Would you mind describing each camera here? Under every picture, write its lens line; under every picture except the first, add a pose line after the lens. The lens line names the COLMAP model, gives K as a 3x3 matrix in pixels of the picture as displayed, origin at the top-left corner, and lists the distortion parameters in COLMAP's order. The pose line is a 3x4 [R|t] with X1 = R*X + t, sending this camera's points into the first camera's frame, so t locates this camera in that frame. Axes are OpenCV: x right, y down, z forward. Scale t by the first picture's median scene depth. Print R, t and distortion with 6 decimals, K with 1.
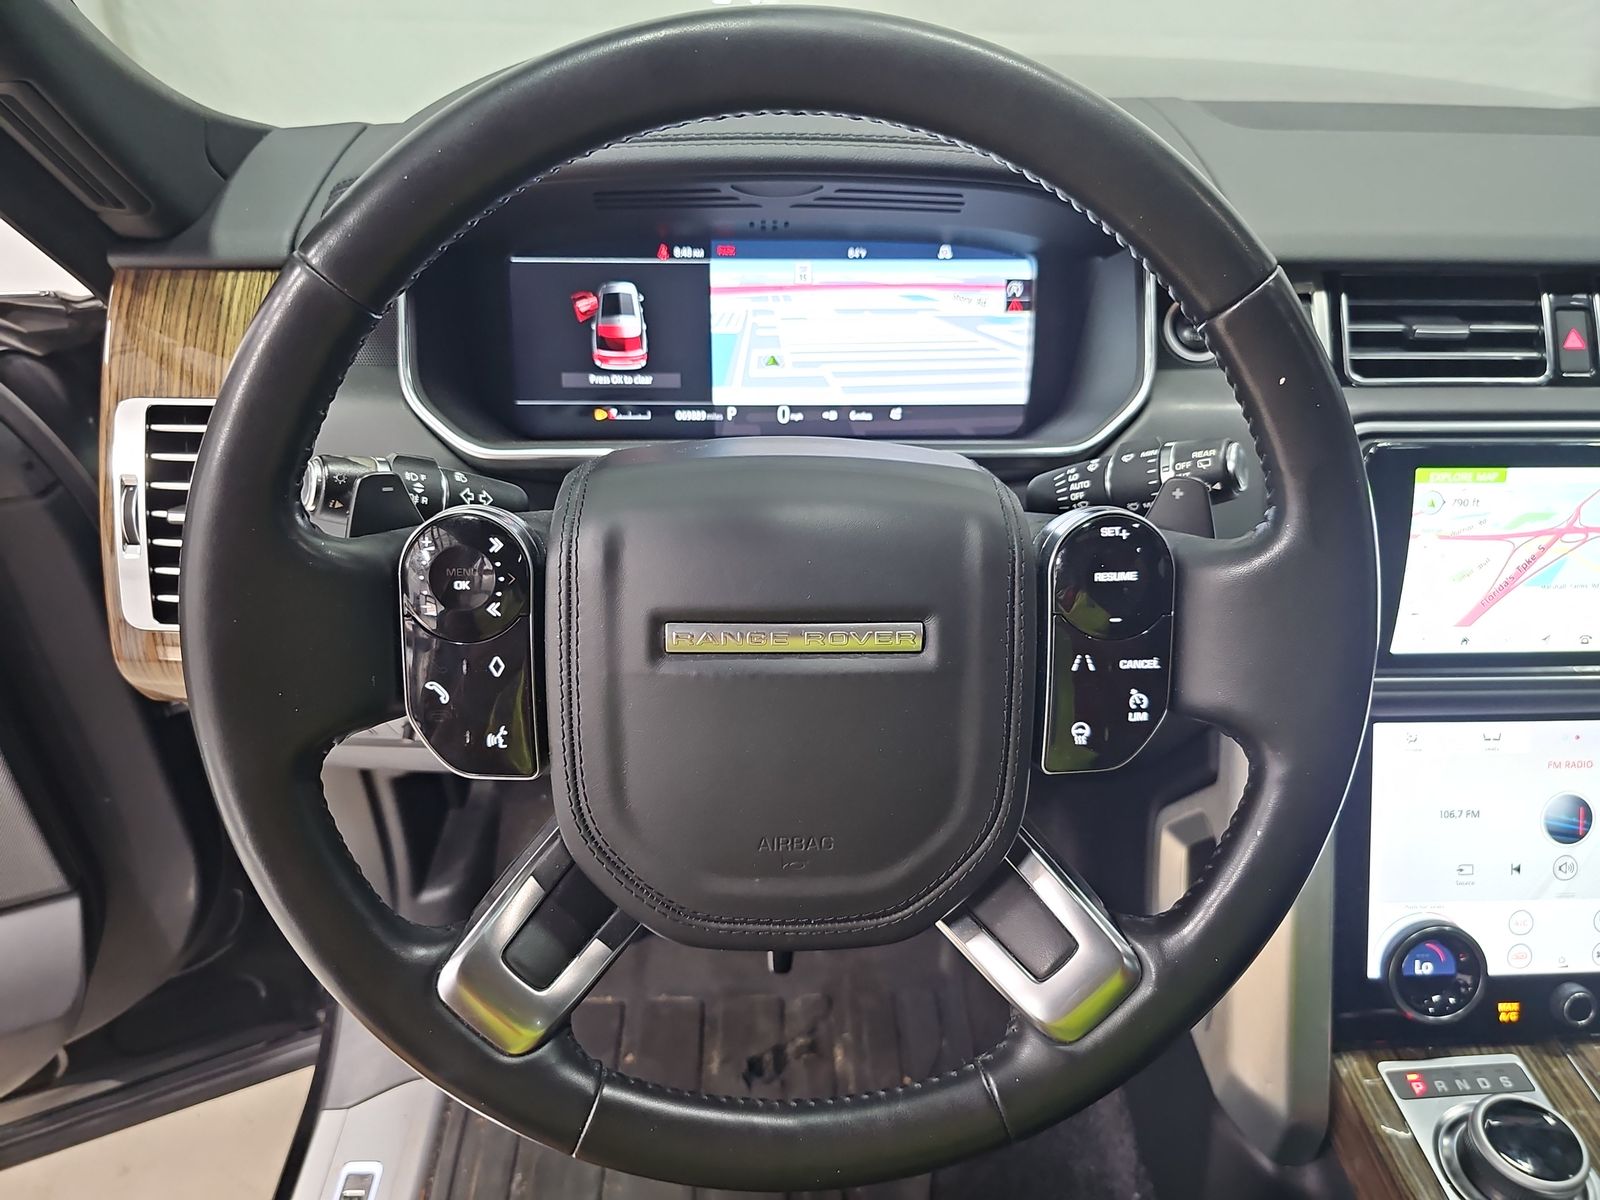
lens RADIAL K [[1090.4, 0, 790.5], [0, 1090.4, 614.9], [0, 0, 1]] dist [0.033897, -0.034685]
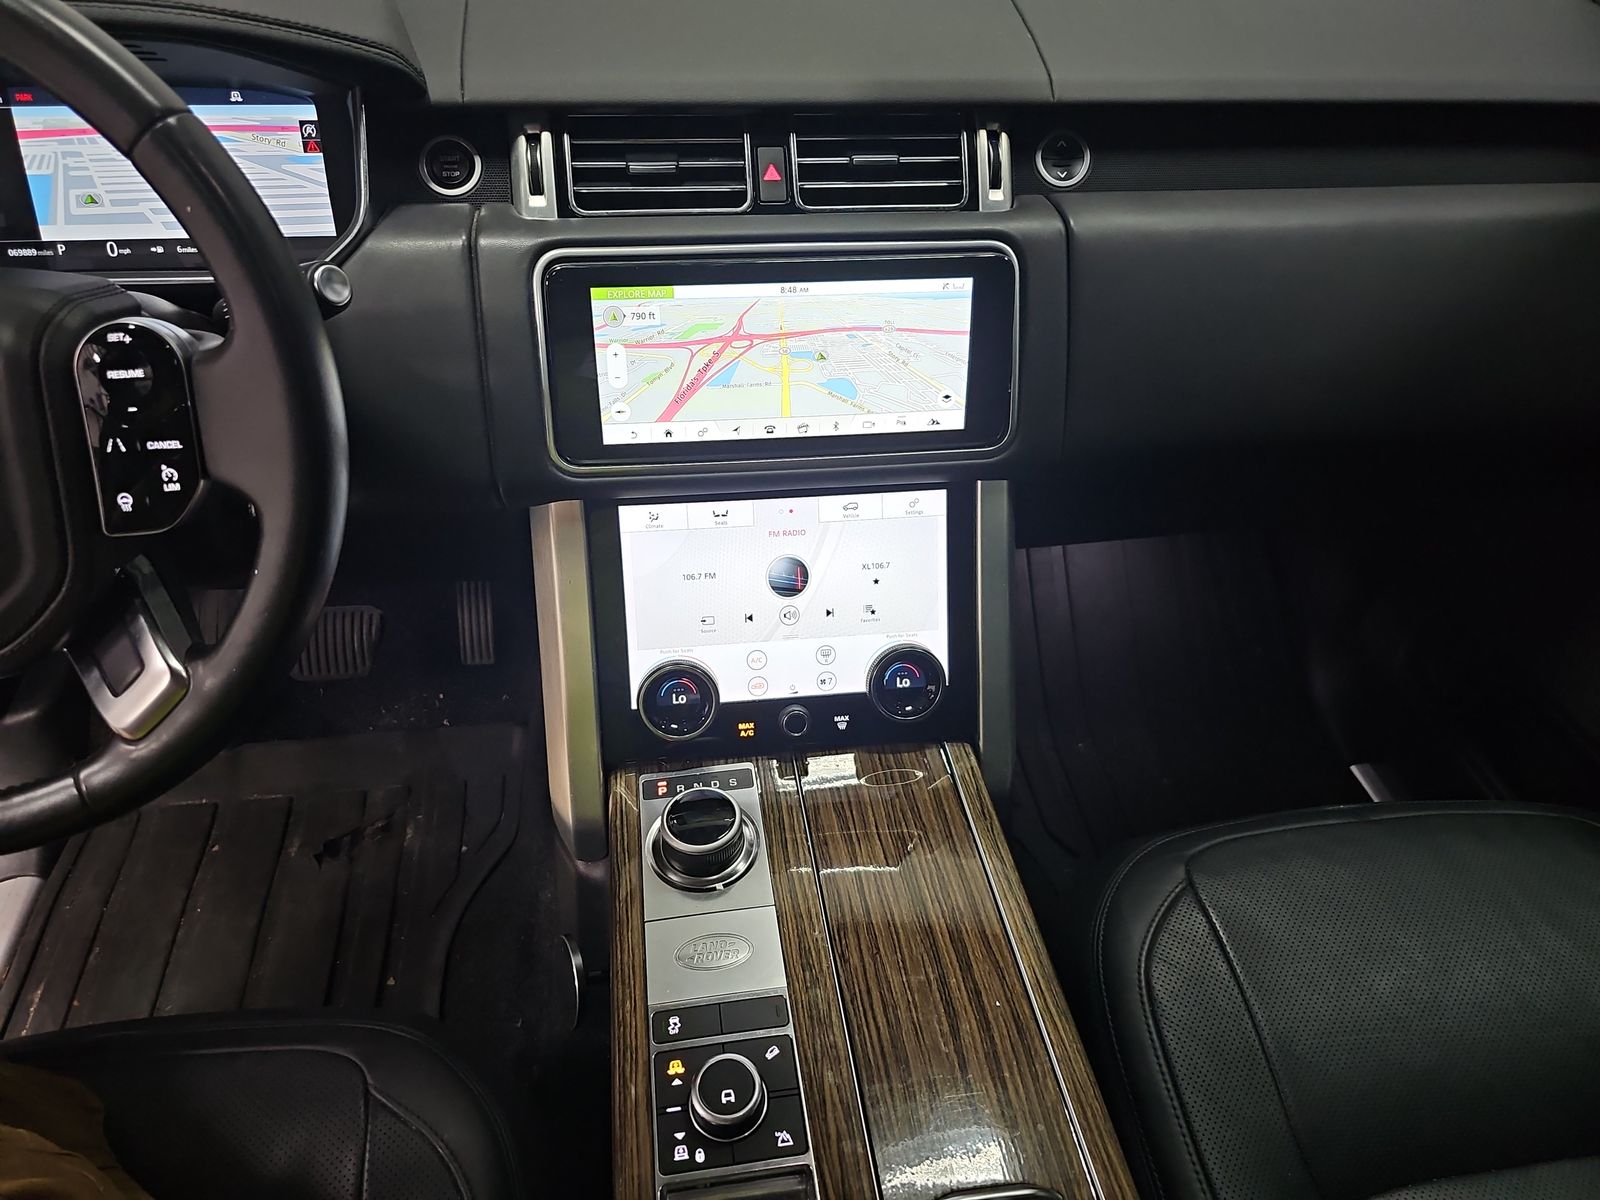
lens RADIAL K [[1090.4, 0, 803.7], [0, 1090.4, 612.3], [0, 0, 1]] dist [0.033897, -0.034685]
pose [[0.995091, -0.048088, 0.086490, 0.623128], [0.036342, 0.990505, 0.132589, 0.063376], [-0.092044, -0.128795, 0.987390, -0.232071]]
